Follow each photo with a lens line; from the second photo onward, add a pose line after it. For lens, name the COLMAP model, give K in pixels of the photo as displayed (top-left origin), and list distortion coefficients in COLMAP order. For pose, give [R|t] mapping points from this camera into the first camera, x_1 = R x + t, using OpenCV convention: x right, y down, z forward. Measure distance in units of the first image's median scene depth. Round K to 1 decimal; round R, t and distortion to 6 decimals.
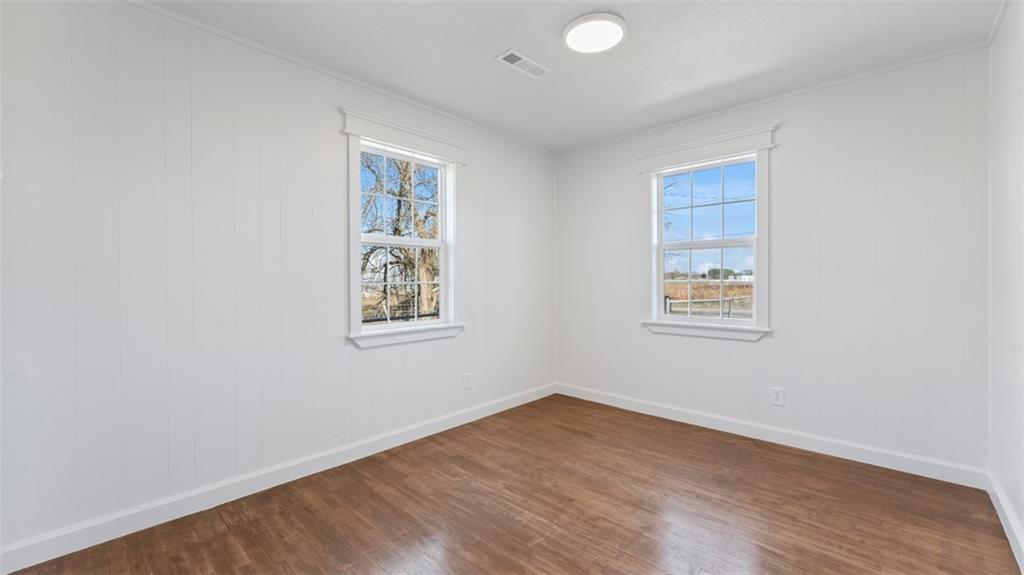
lens RADIAL K [[410.9, 0, 512.0], [0, 410.9, 281.5], [0, 0, 1]] dist [0.001686, 0.000194]
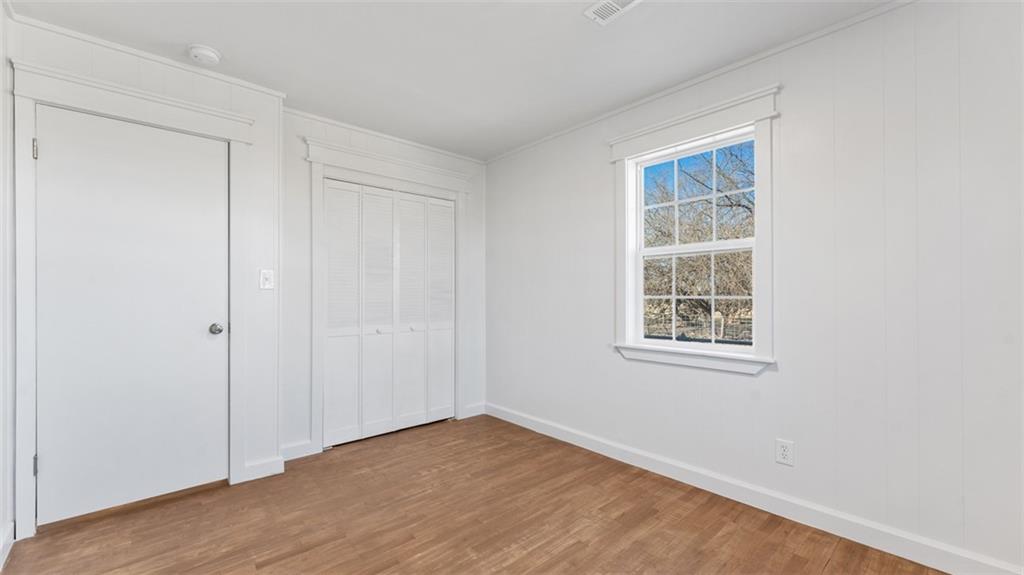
lens RADIAL K [[410.9, 0, 510.7], [0, 410.9, 291.6], [0, 0, 1]] dist [0.001686, 0.000194]
pose [[-0.085430, -0.008814, -0.996305, 0.747553], [-0.000479, 0.999961, -0.008806, 0.000820], [0.996344, -0.000275, -0.085431, 0.835682]]
